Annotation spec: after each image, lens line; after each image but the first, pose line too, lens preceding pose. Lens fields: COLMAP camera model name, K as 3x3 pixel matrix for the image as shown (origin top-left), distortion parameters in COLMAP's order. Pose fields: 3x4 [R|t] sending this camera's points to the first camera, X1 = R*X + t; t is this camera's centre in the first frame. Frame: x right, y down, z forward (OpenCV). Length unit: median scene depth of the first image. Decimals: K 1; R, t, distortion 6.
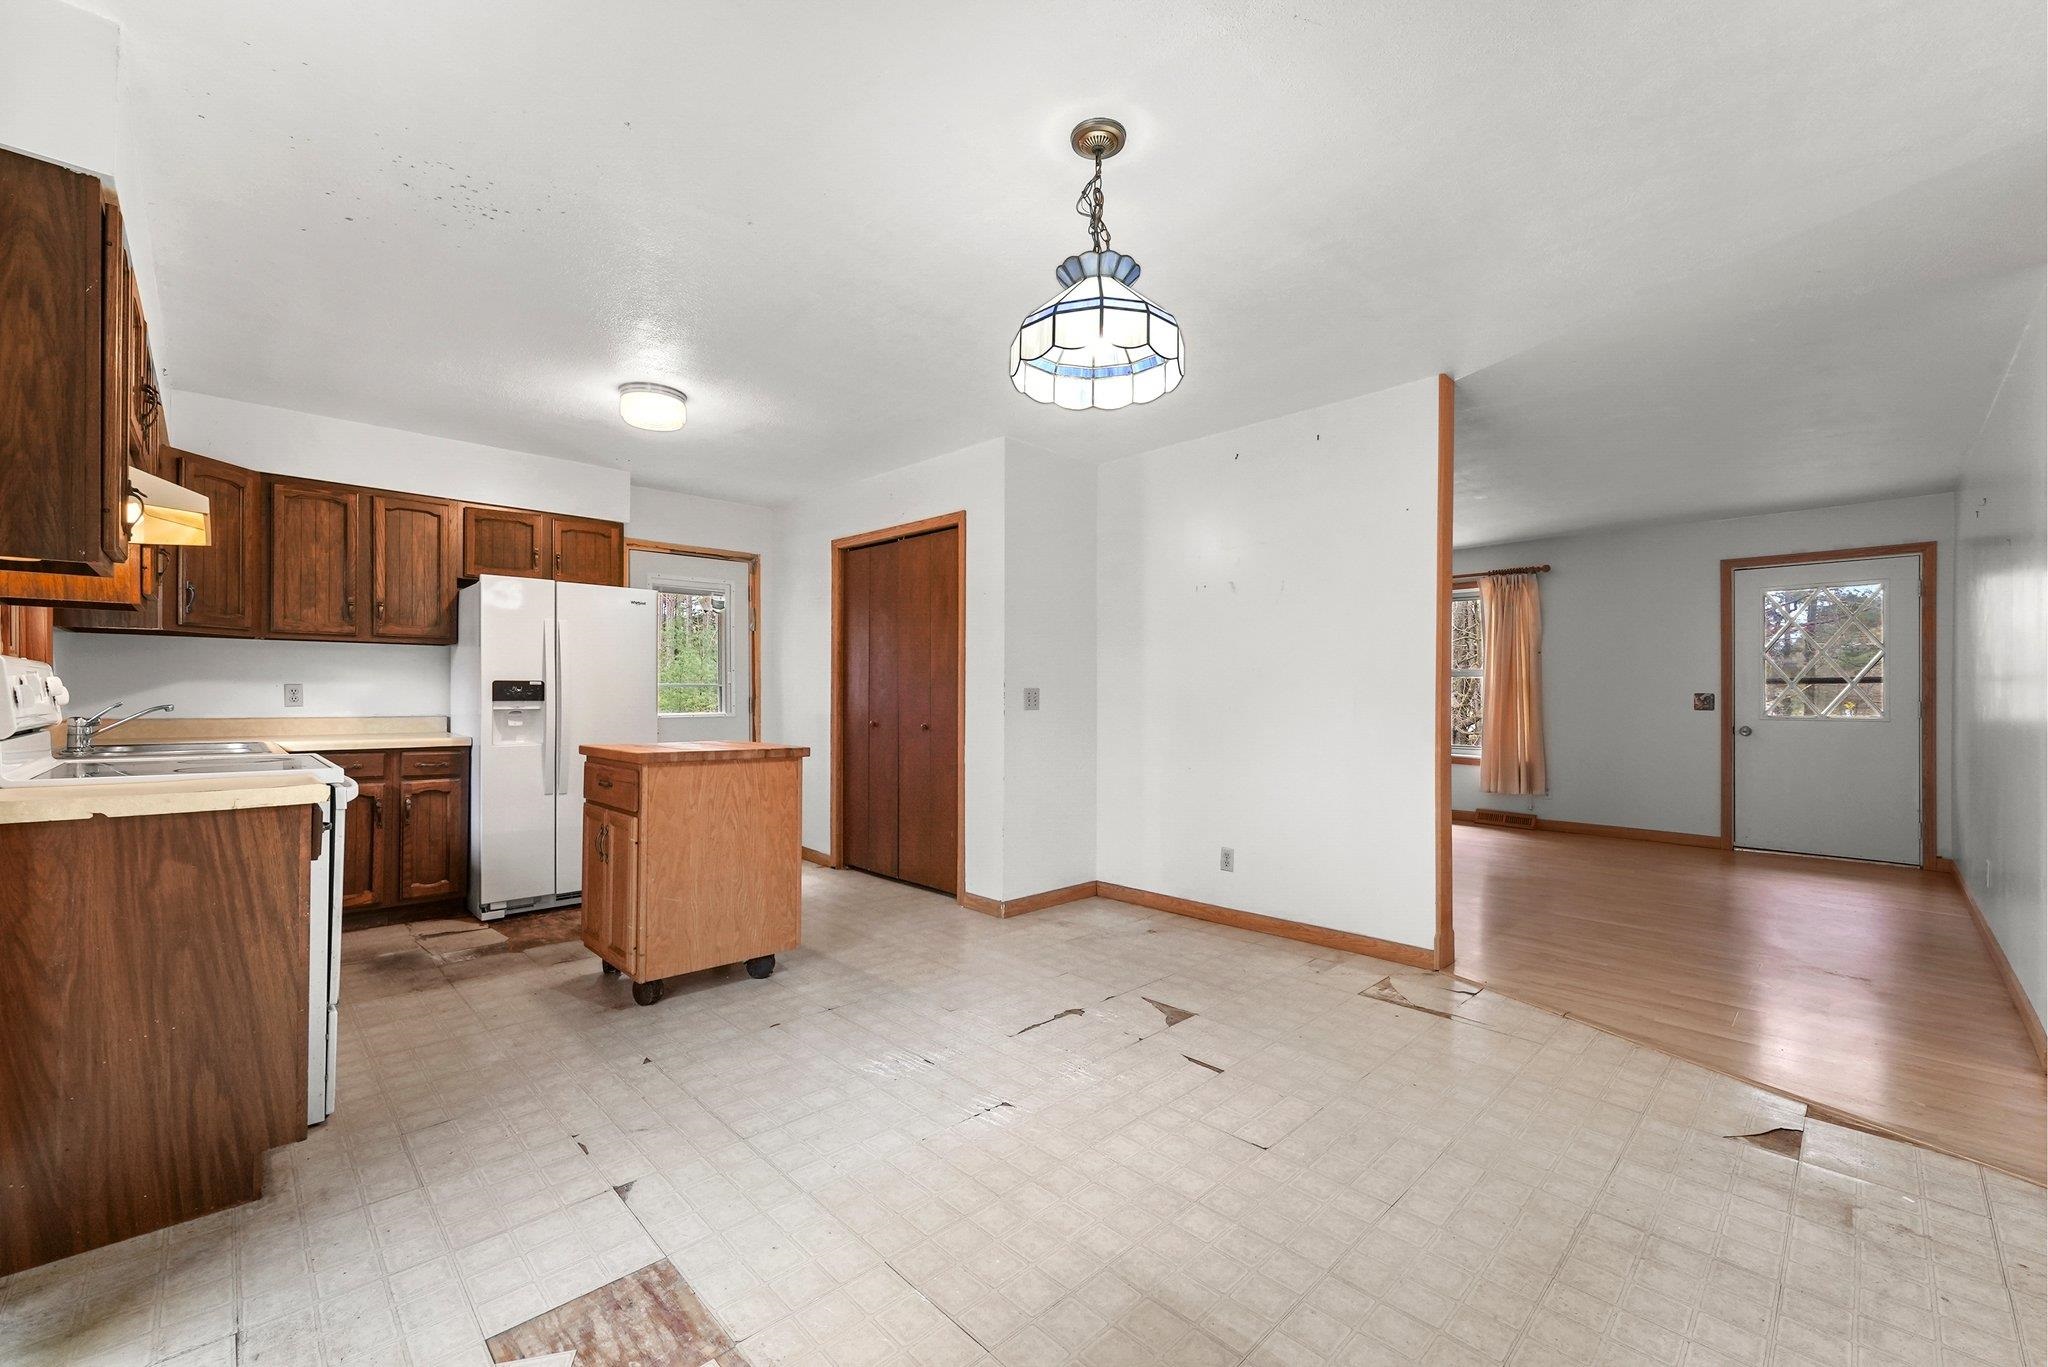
lens RADIAL K [[820.1, 0, 1013.4], [0, 820.1, 691.7], [0, 0, 1]] dist [0.001485, 0.000156]
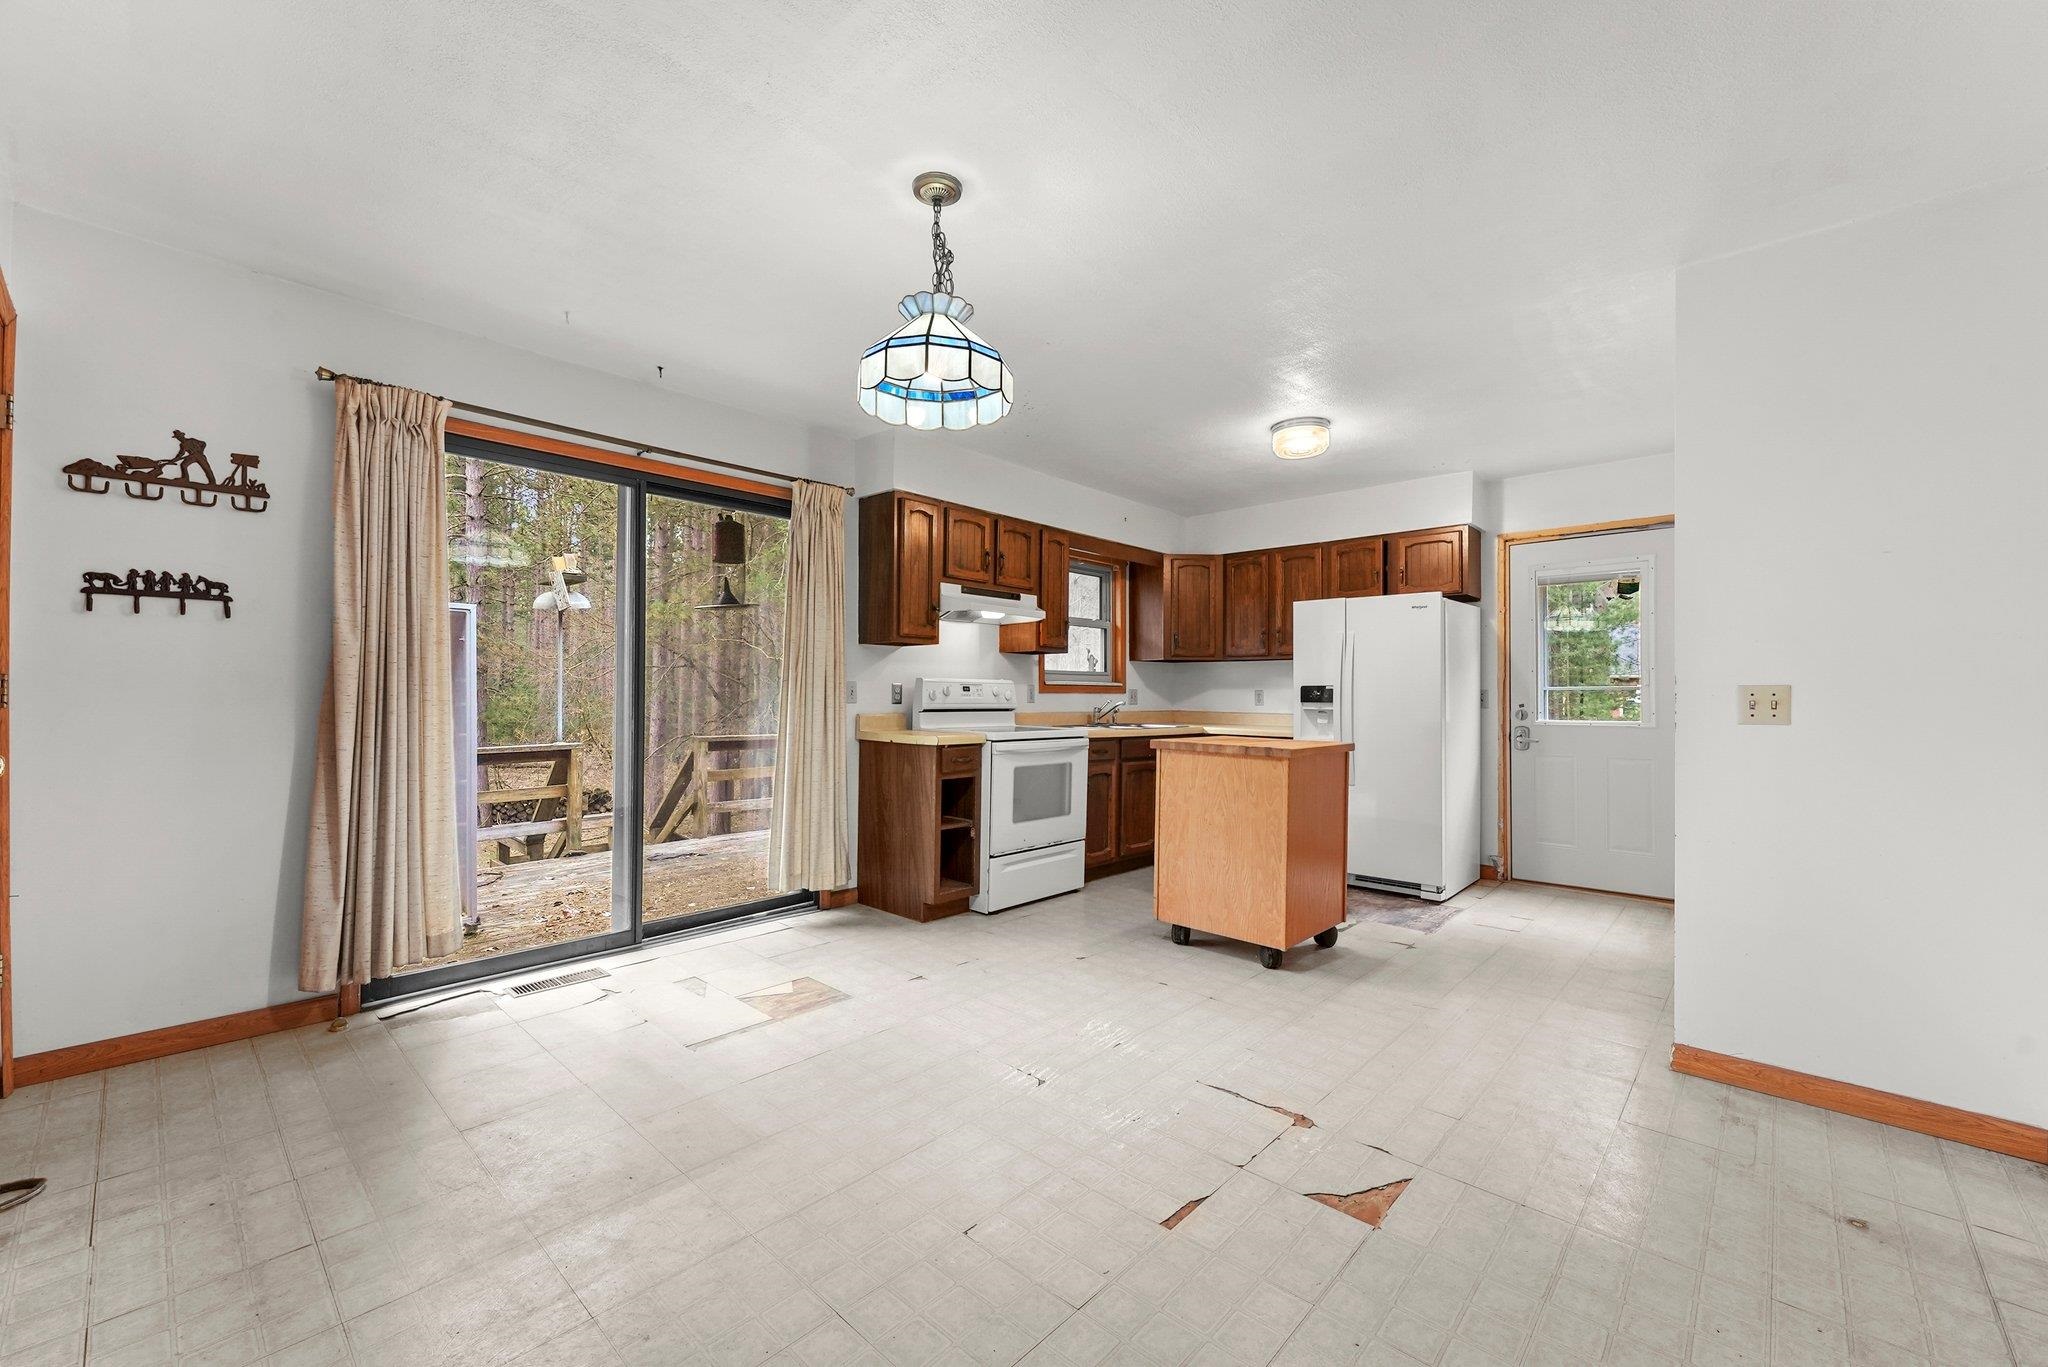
lens RADIAL K [[818.0, 0, 1024.0], [0, 818.0, 683.5], [0, 0, 1]] dist [0.000377, 0.000061]
pose [[0.063665, -0.017210, -0.997823, 1.063642], [-0.004512, 0.999836, -0.017533, 0.012476], [0.997961, 0.005618, 0.063577, 0.927862]]
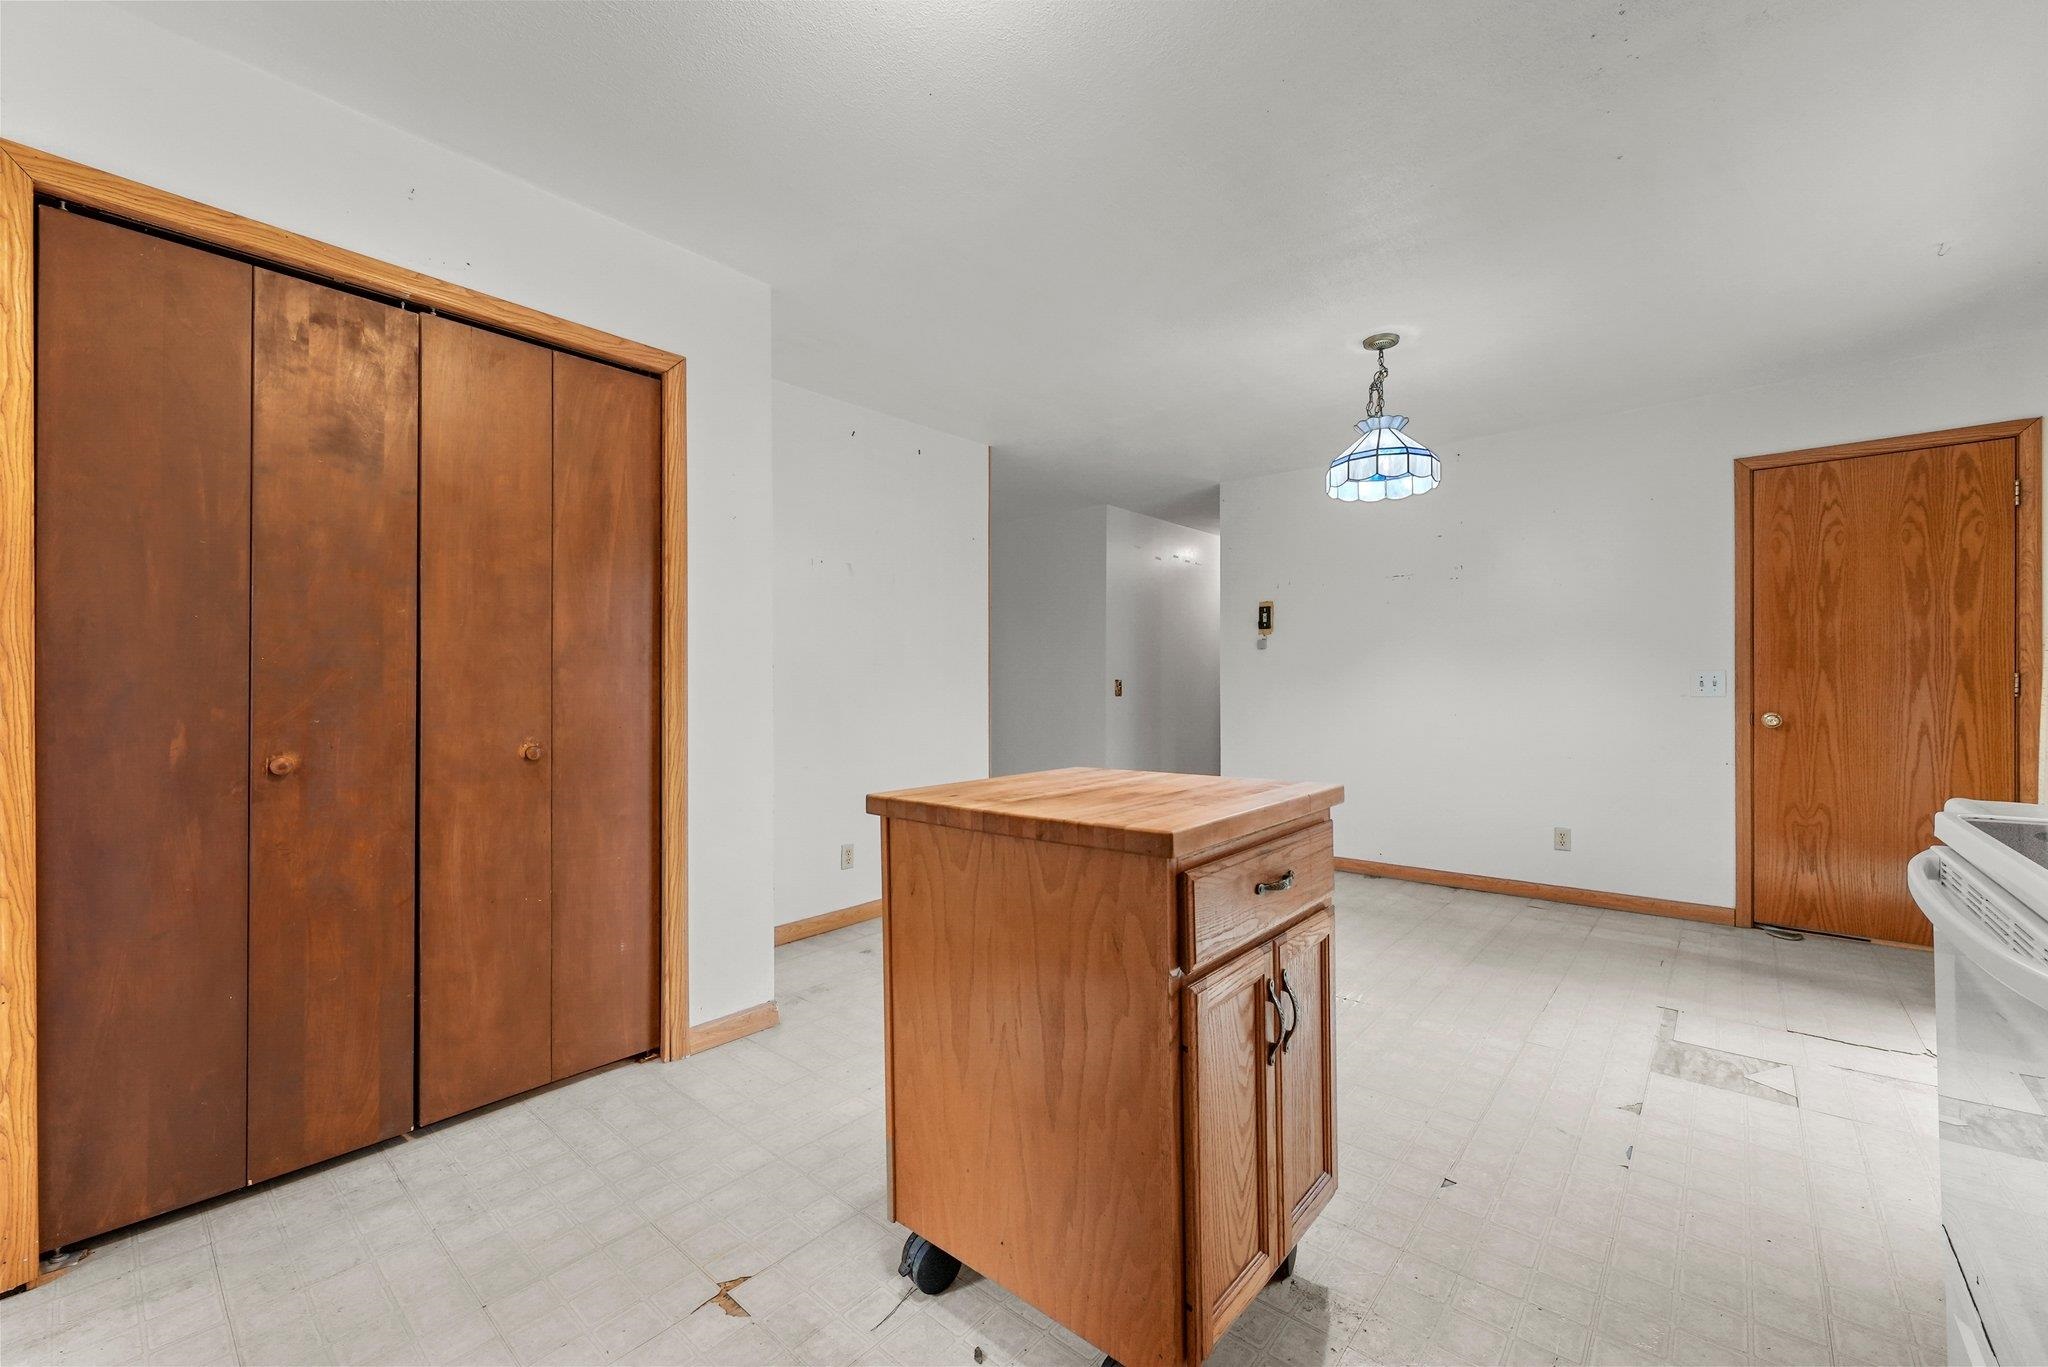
lens RADIAL K [[820.1, 0, 1013.4], [0, 820.1, 691.7], [0, 0, 1]] dist [0.001485, 0.000156]
pose [[-0.085592, -0.010214, 0.996278, -1.301089], [-0.002106, 0.999947, 0.010071, 0.005302], [-0.996328, -0.001236, -0.085609, 1.656258]]
